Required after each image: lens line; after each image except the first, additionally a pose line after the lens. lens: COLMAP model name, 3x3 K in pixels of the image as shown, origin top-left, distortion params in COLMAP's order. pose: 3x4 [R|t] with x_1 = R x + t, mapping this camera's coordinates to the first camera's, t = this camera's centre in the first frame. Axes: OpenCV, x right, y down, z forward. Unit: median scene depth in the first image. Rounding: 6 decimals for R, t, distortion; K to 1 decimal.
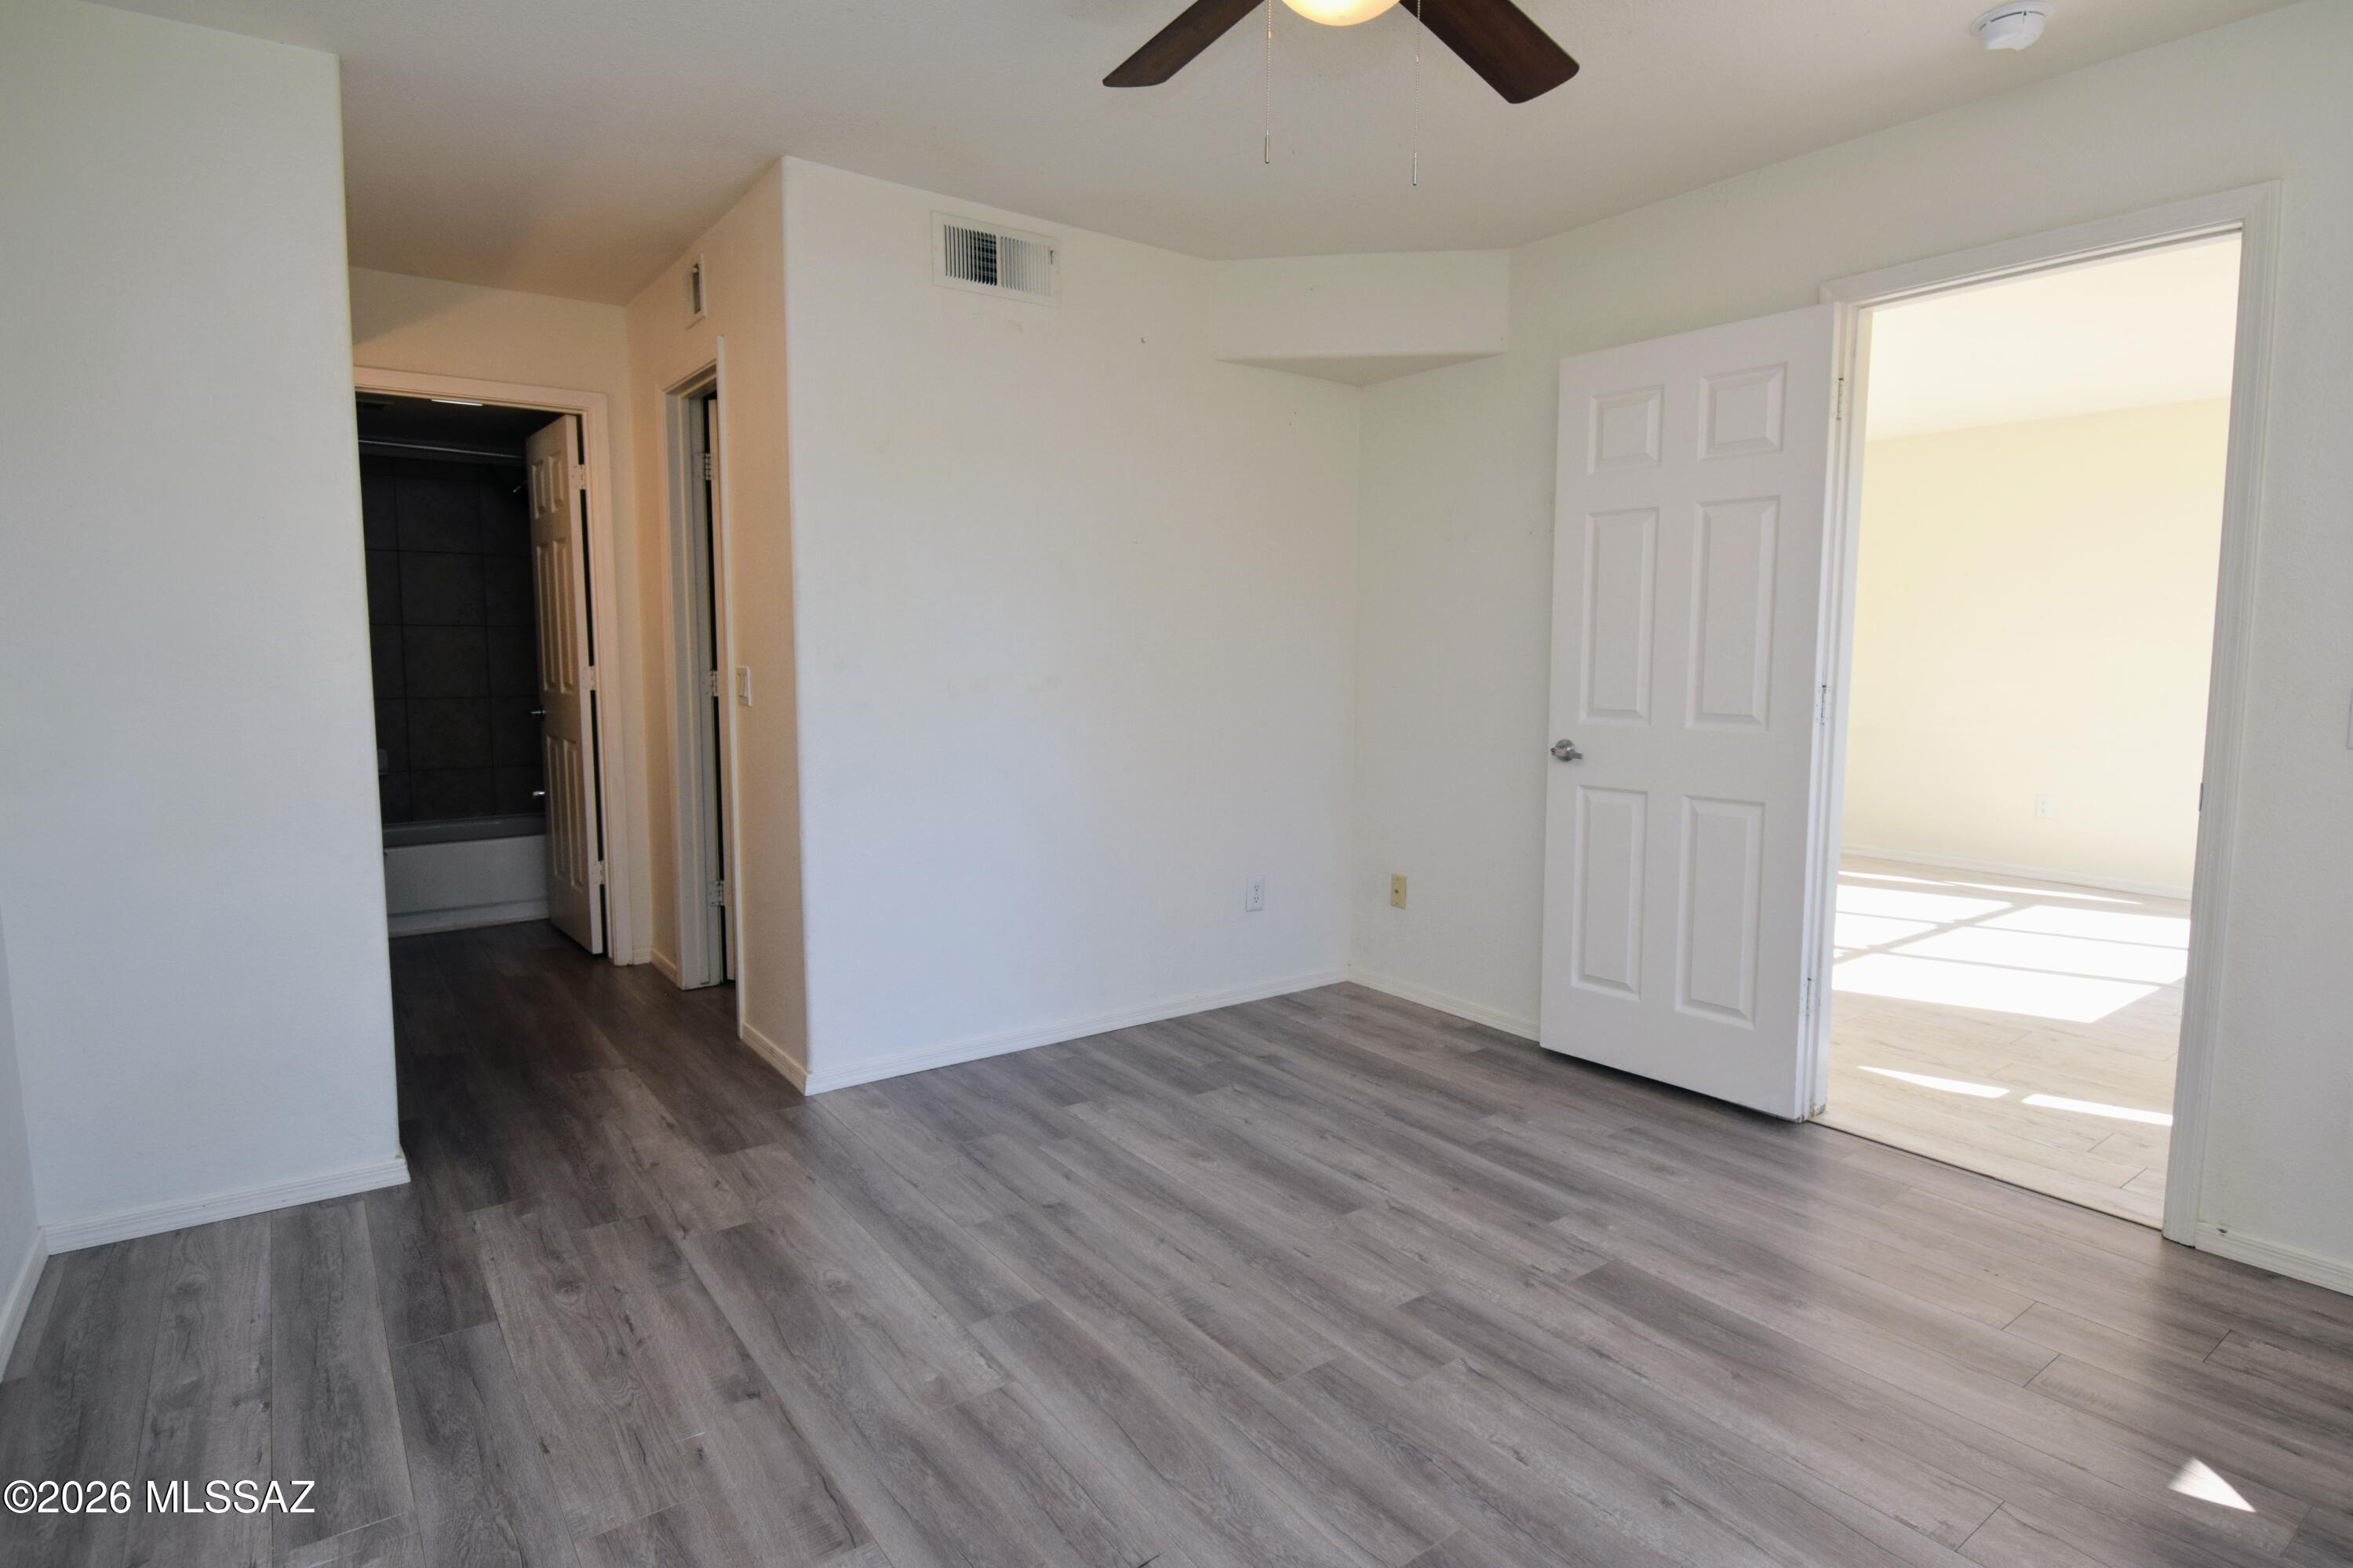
lens RADIAL K [[1234.4, 0, 1197.8], [0, 1234.4, 775.2], [0, 0, 1]] dist [0.021881, -0.027927]
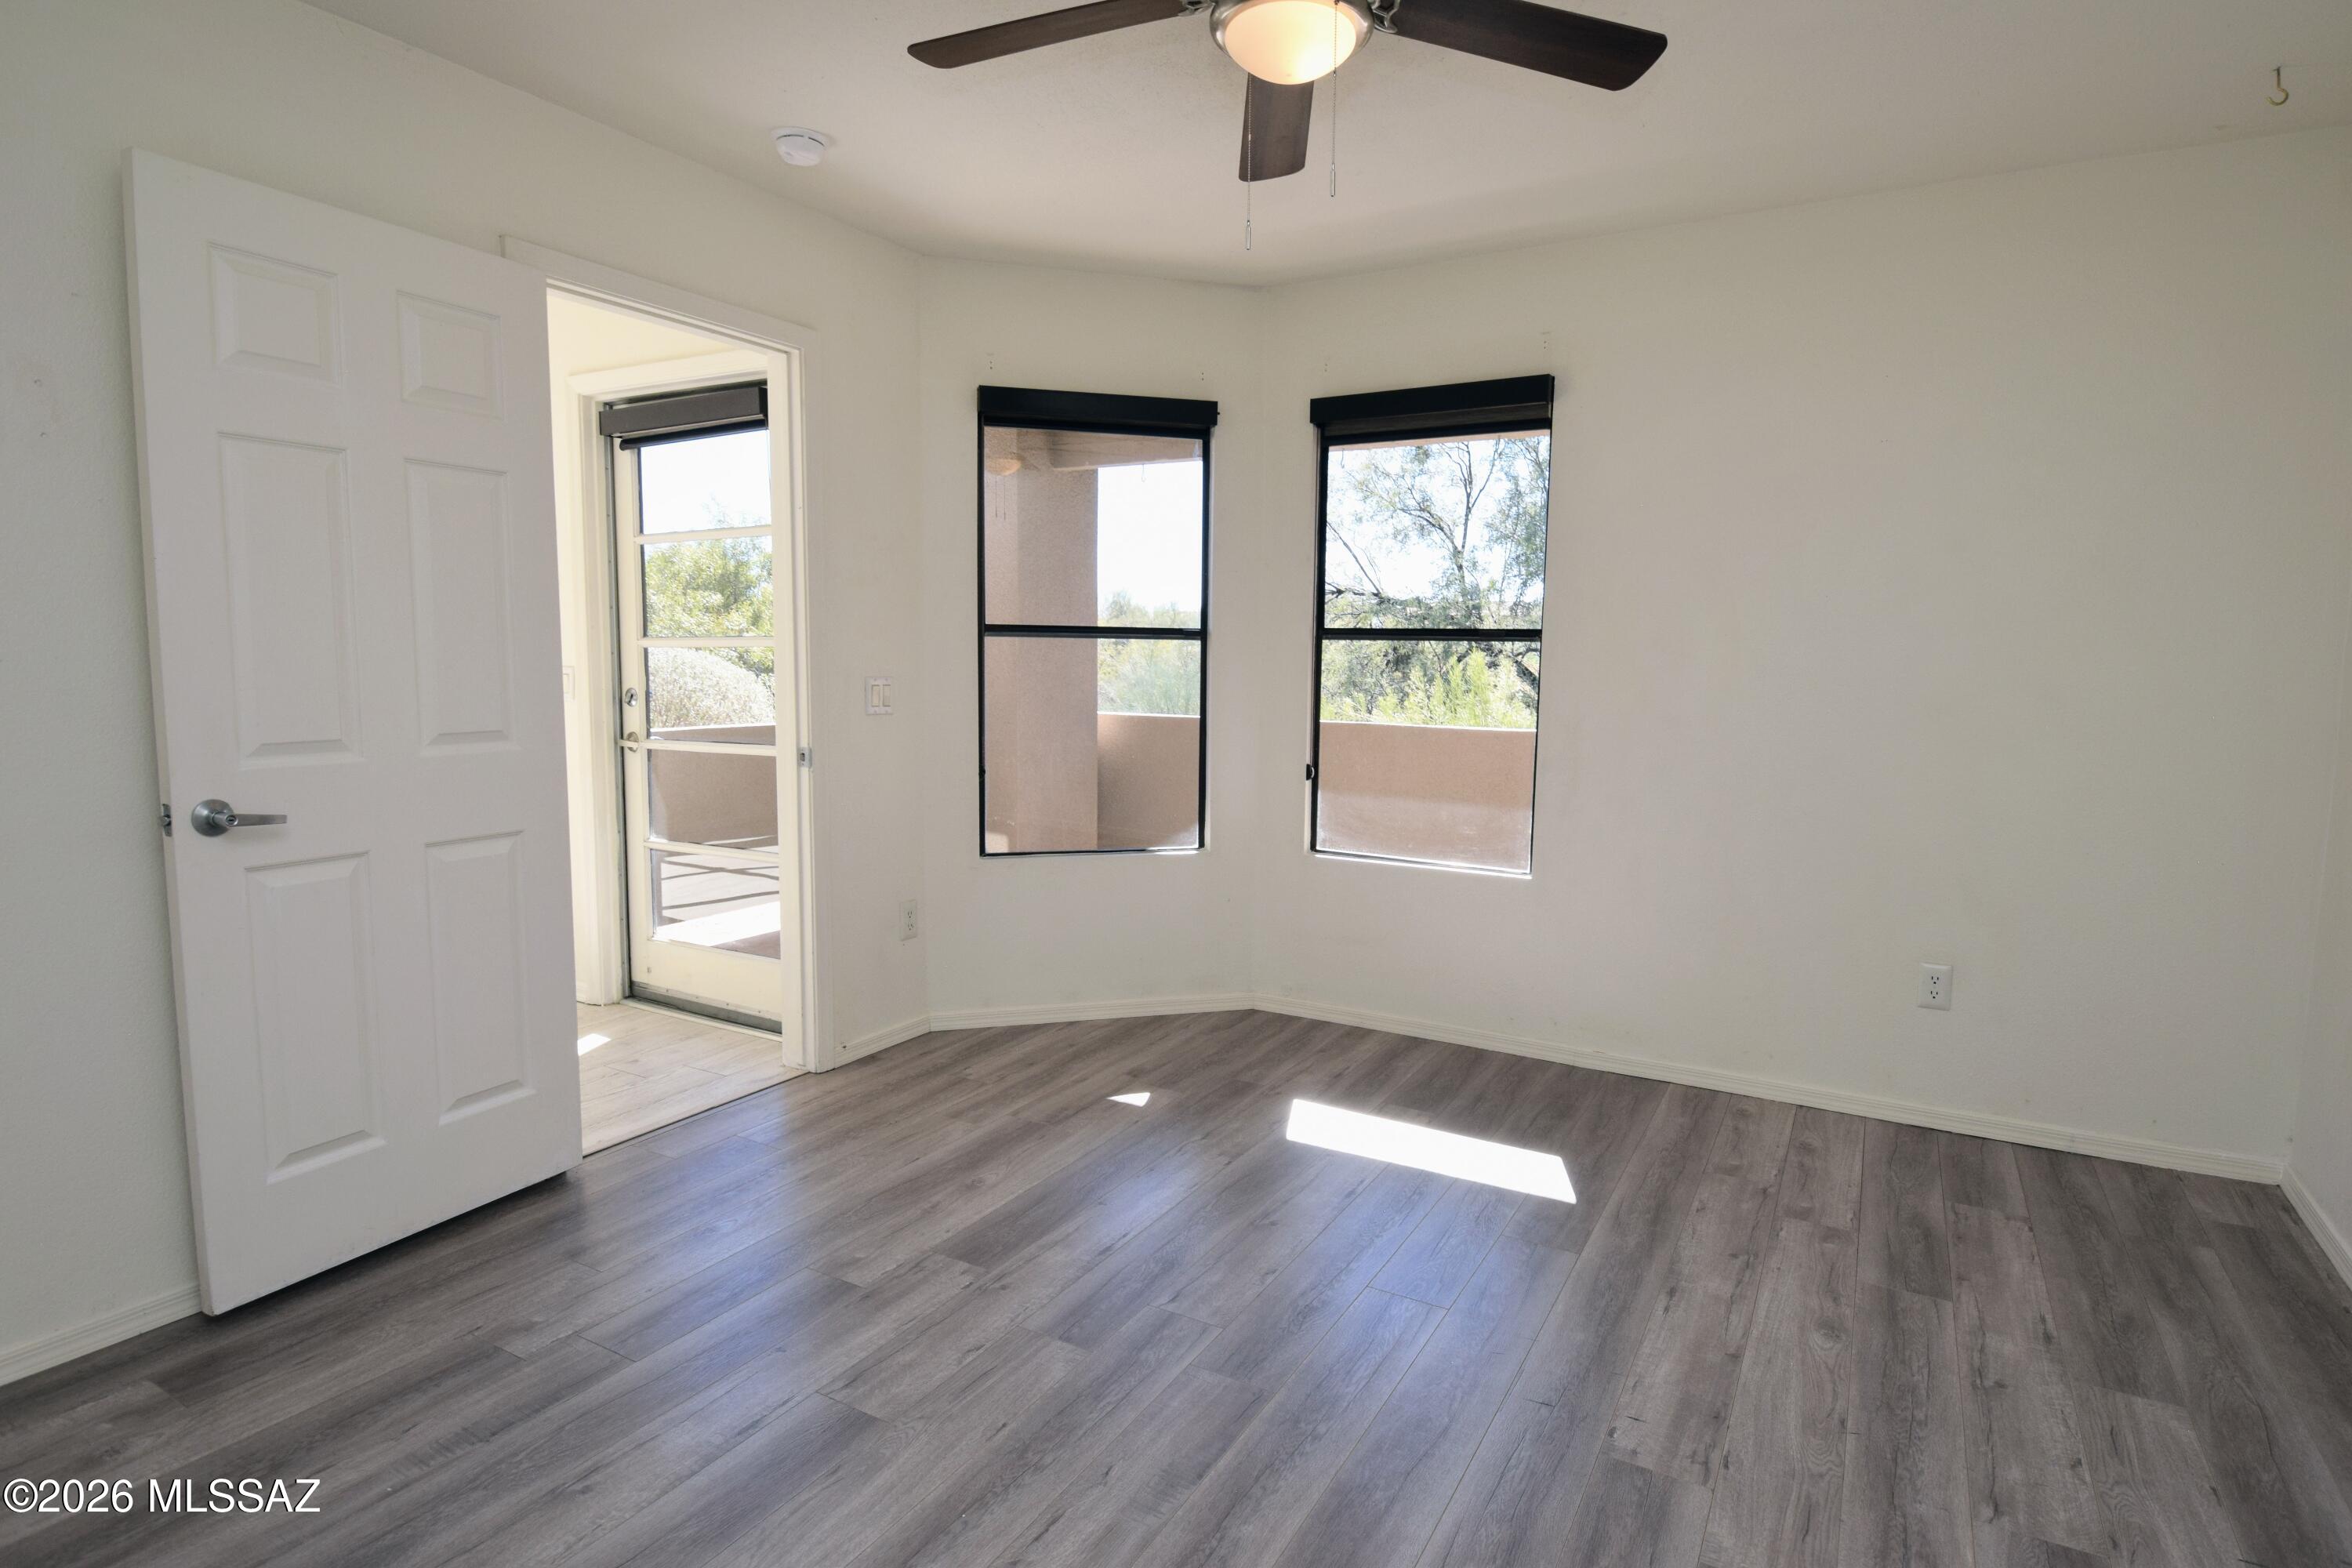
lens RADIAL K [[1234.1, 0, 1197.3], [0, 1234.1, 775.2], [0, 0, 1]] dist [0.021881, -0.027927]
pose [[-0.410897, -0.098305, 0.906366, -0.649141], [0.079884, 0.986463, 0.143208, -0.128231], [-0.908175, 0.131248, -0.397482, 1.162980]]
